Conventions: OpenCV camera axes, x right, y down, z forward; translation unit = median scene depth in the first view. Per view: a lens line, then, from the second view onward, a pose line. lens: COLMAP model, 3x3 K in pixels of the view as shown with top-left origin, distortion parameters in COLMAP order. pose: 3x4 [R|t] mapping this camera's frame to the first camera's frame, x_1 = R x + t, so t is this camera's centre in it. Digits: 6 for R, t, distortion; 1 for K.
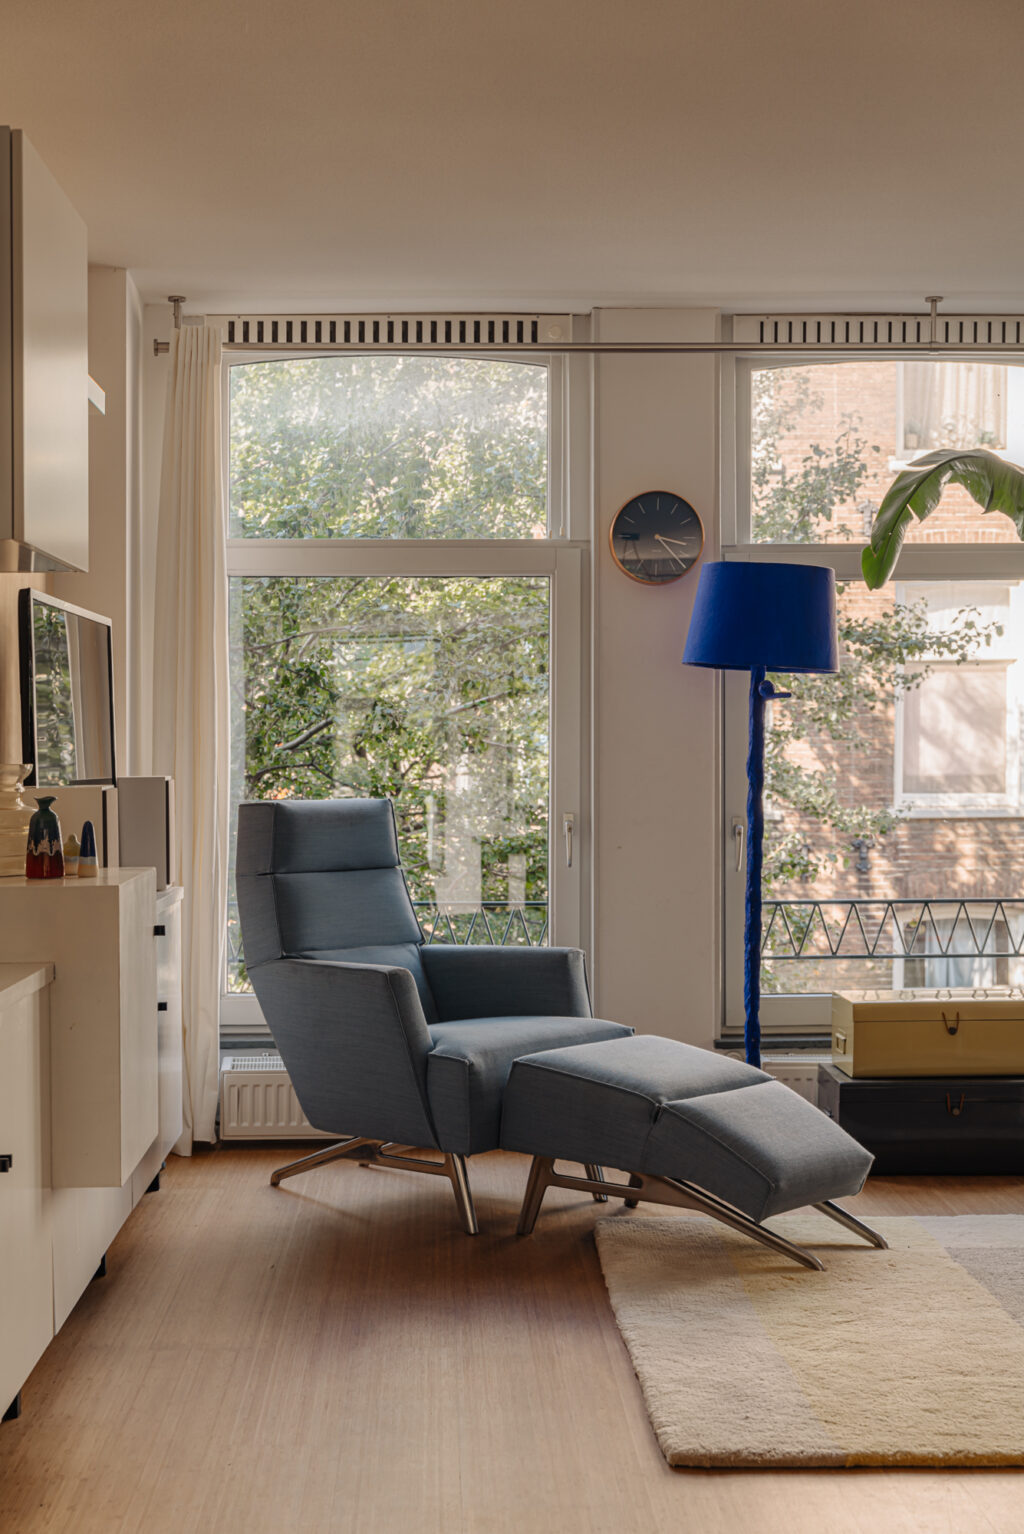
lens RADIAL K [[2118.2, 0, 510.8], [0, 2118.2, 764.8], [0, 0, 1]] dist [0.003086, 0.000000]
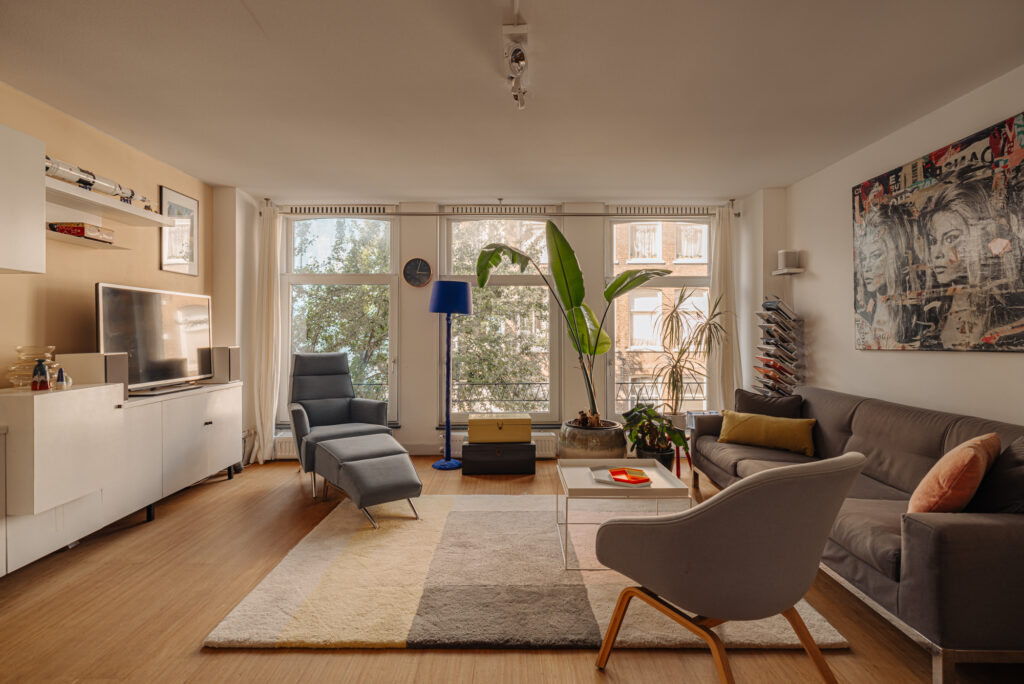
lens RADIAL K [[509.4, 0, 508.4], [0, 509.4, 325.3], [0, 0, 1]] dist [-0.004995, -0.002267]
pose [[0.999904, 0.004830, -0.012976, 0.223259], [-0.005114, 0.999747, -0.021897, -0.009969], [0.012867, 0.021961, 0.999676, 0.225204]]
